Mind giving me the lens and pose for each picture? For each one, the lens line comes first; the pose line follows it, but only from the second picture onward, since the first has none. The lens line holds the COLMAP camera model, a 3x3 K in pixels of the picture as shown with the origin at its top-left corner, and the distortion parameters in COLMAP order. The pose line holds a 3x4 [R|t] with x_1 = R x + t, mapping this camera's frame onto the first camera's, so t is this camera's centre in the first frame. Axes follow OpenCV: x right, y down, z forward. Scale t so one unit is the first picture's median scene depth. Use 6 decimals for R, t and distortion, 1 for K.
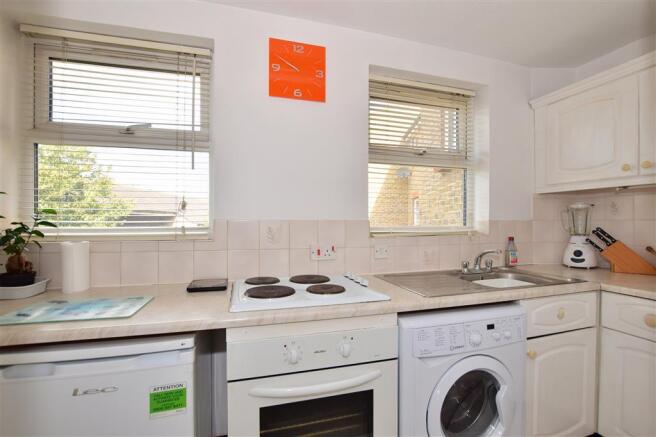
lens RADIAL K [[297.4, 0, 328.0], [0, 297.4, 218.5], [0, 0, 1]] dist [-0.018865, 0.000704]
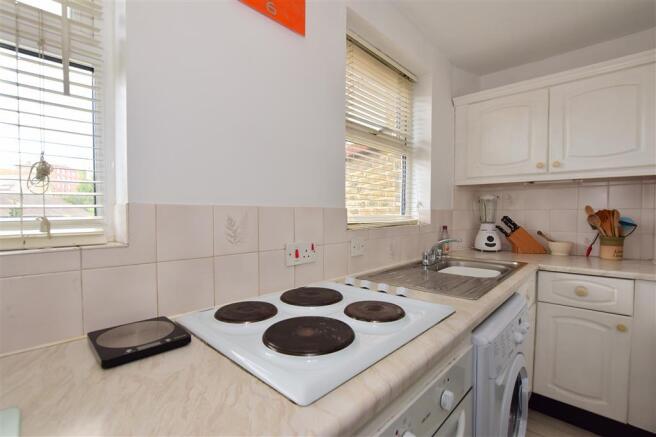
lens RADIAL K [[297.4, 0, 328.0], [0, 297.4, 218.5], [0, 0, 1]] dist [-0.018865, 0.000704]
pose [[0.861097, -0.009711, 0.508348, -0.330537], [-0.004864, 0.999614, 0.027336, 0.013055], [-0.508417, -0.026011, 0.860718, 0.384477]]
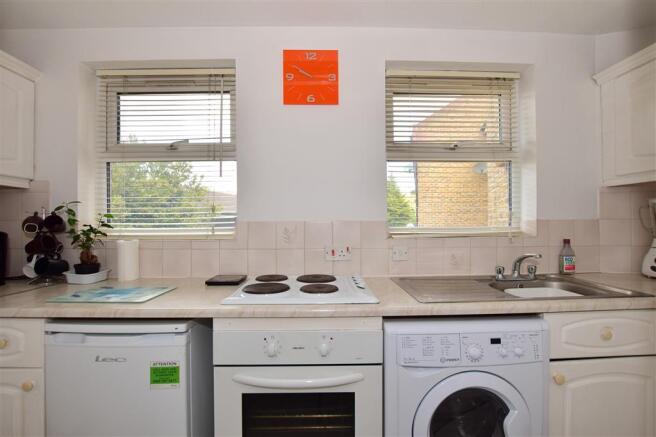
lens RADIAL K [[297.4, 0, 328.0], [0, 297.4, 218.5], [0, 0, 1]] dist [-0.018865, 0.000704]
pose [[0.965547, -0.010034, -0.260033, 0.224817], [0.009083, 0.999947, -0.004859, 0.001334], [0.260068, 0.002329, 0.965587, 0.015809]]
